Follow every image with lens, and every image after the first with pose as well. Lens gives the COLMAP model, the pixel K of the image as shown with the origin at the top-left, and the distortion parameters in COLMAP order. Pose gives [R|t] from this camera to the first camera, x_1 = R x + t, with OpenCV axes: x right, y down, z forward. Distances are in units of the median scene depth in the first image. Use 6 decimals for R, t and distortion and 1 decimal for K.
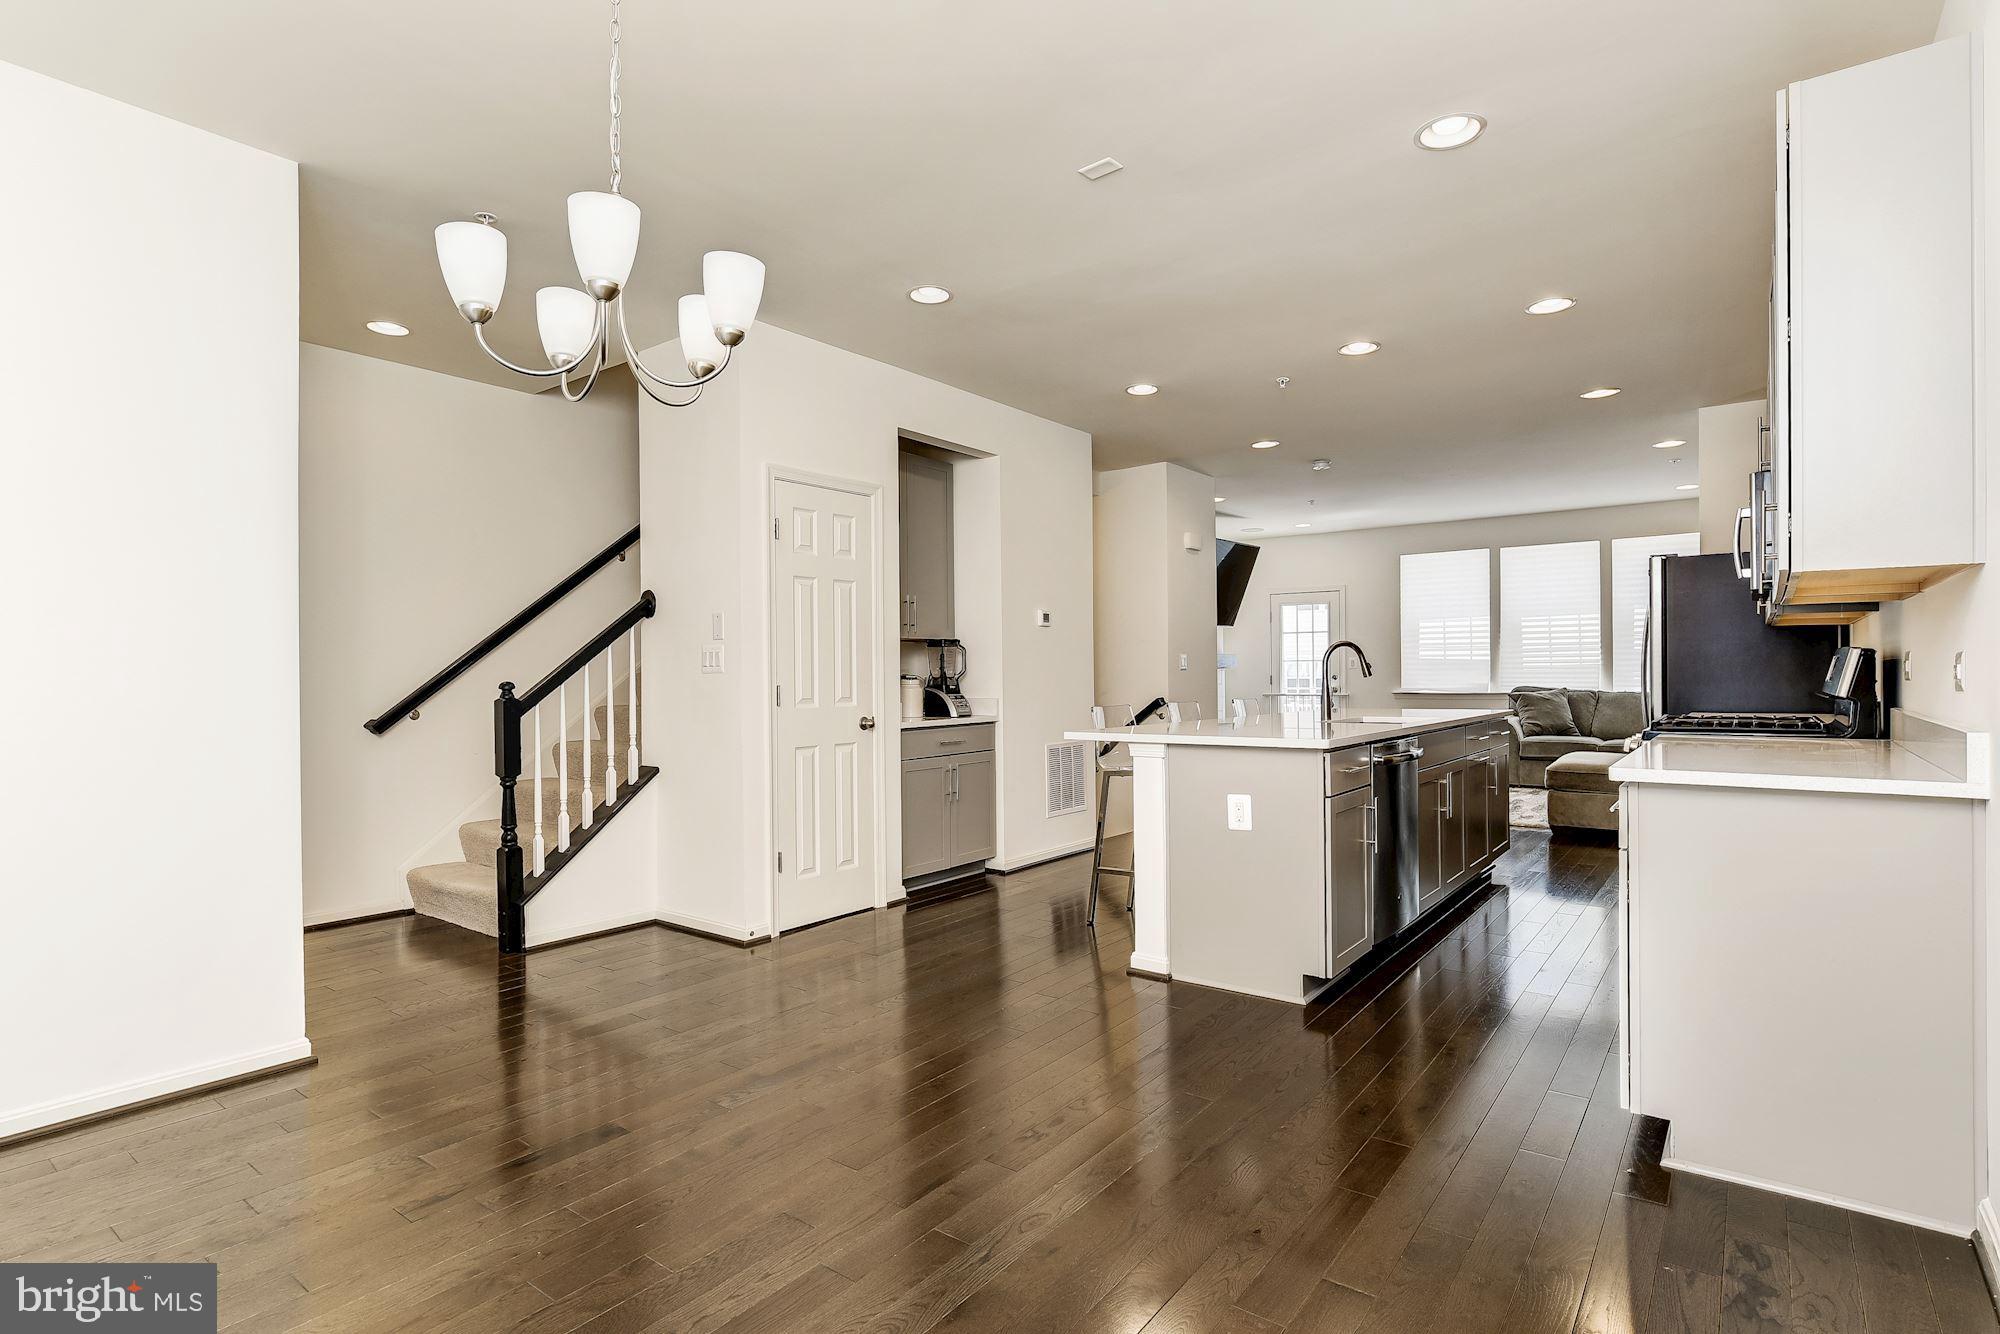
lens RADIAL K [[1015.1, 0, 994.9], [0, 1015.1, 673.0], [0, 0, 1]] dist [-0.000748, -0.000043]
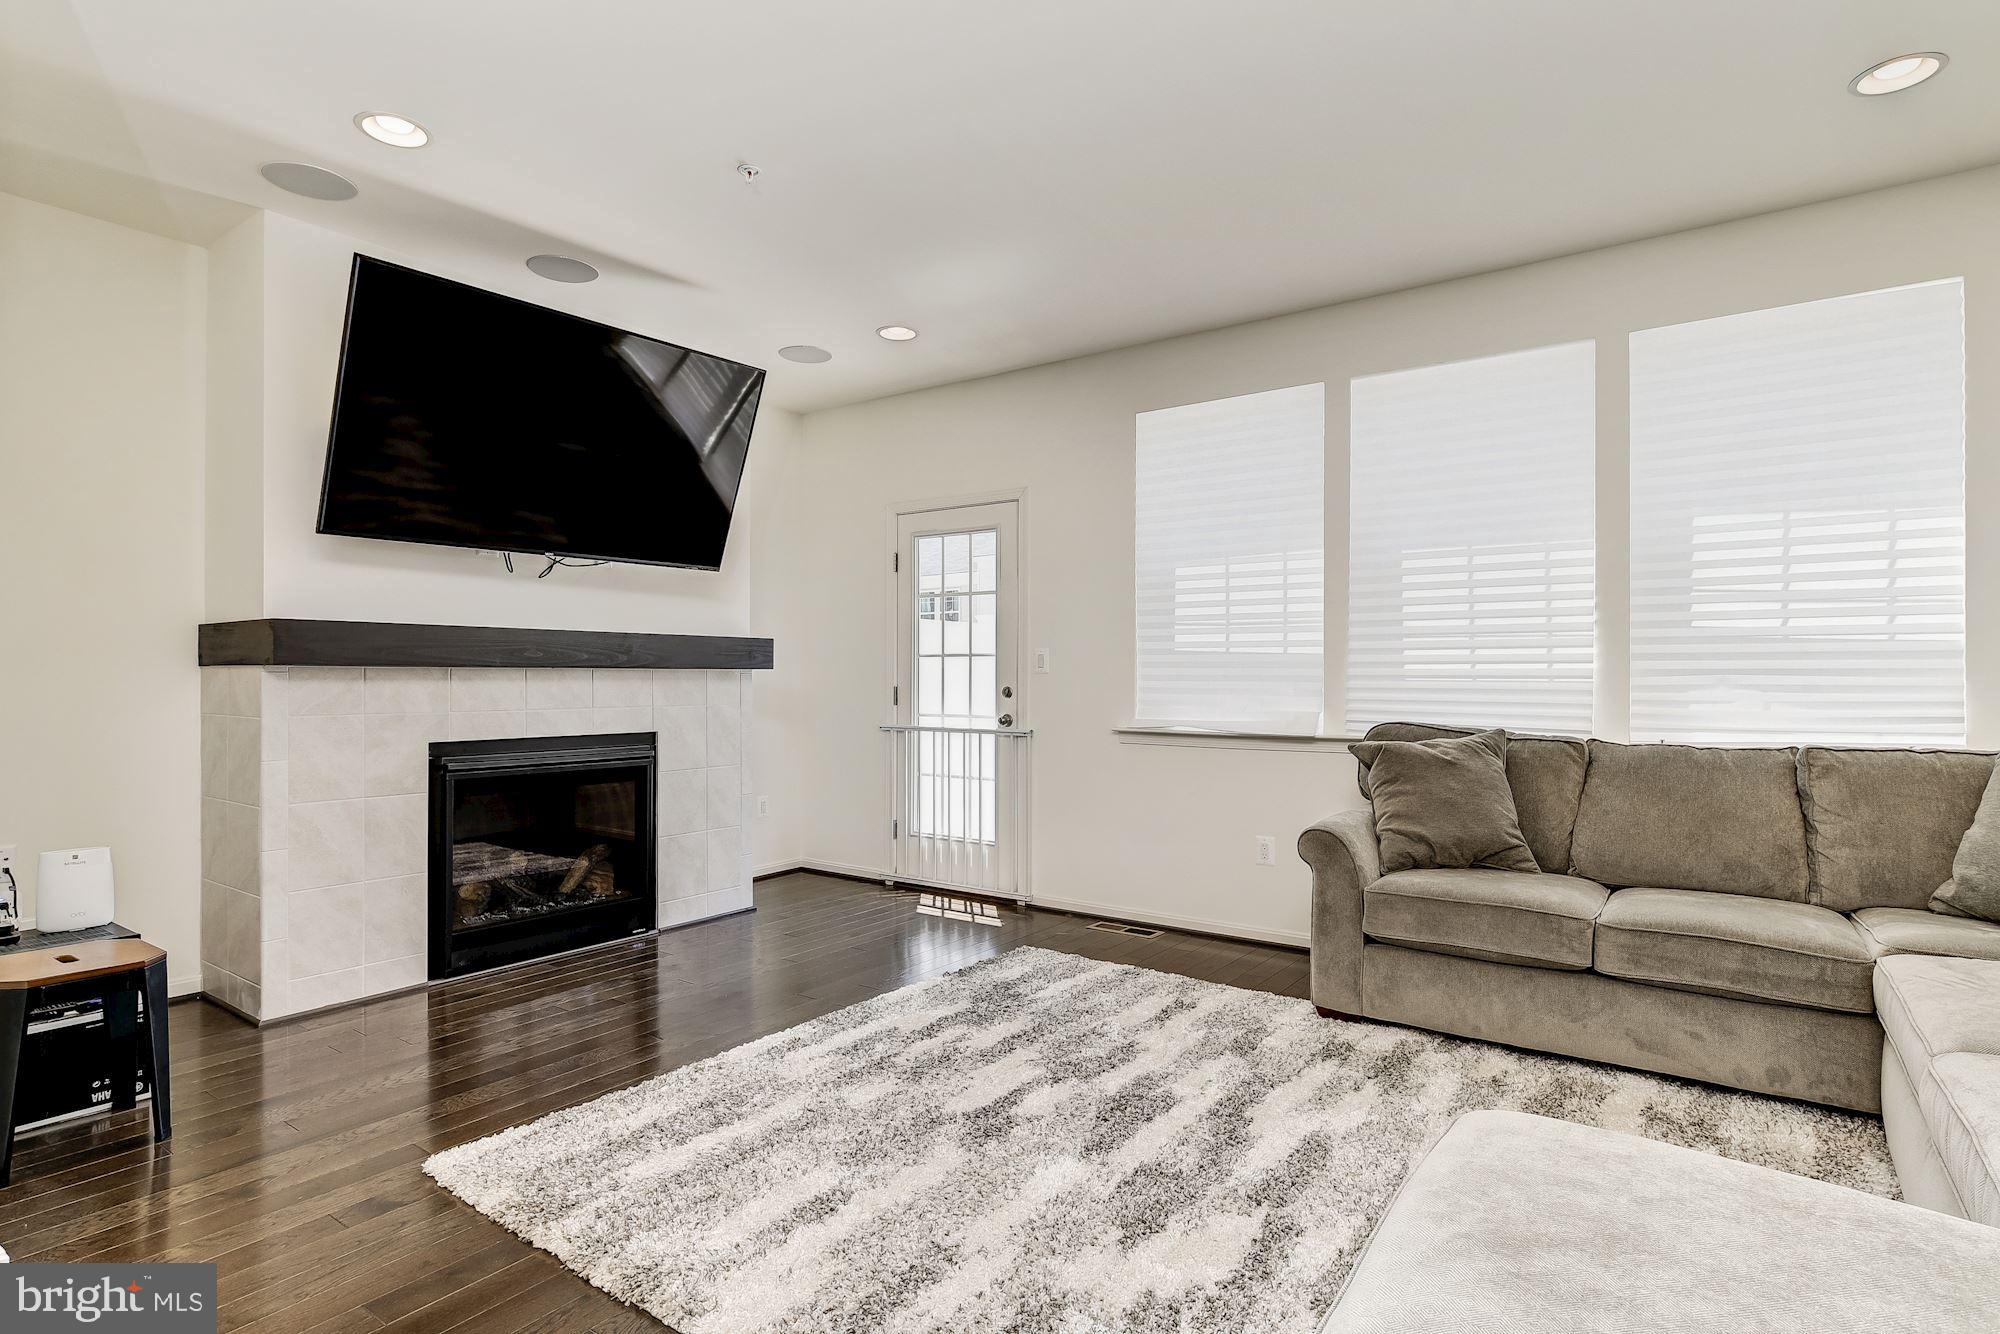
lens RADIAL K [[1015.1, 0, 1001.1], [0, 1015.1, 665.1], [0, 0, 1]] dist [-0.000748, -0.000043]
pose [[0.999860, 0.003642, 0.016322, 0.380142], [-0.003594, 0.999989, -0.002955, -0.007643], [-0.016332, 0.002896, 0.999862, 0.643411]]
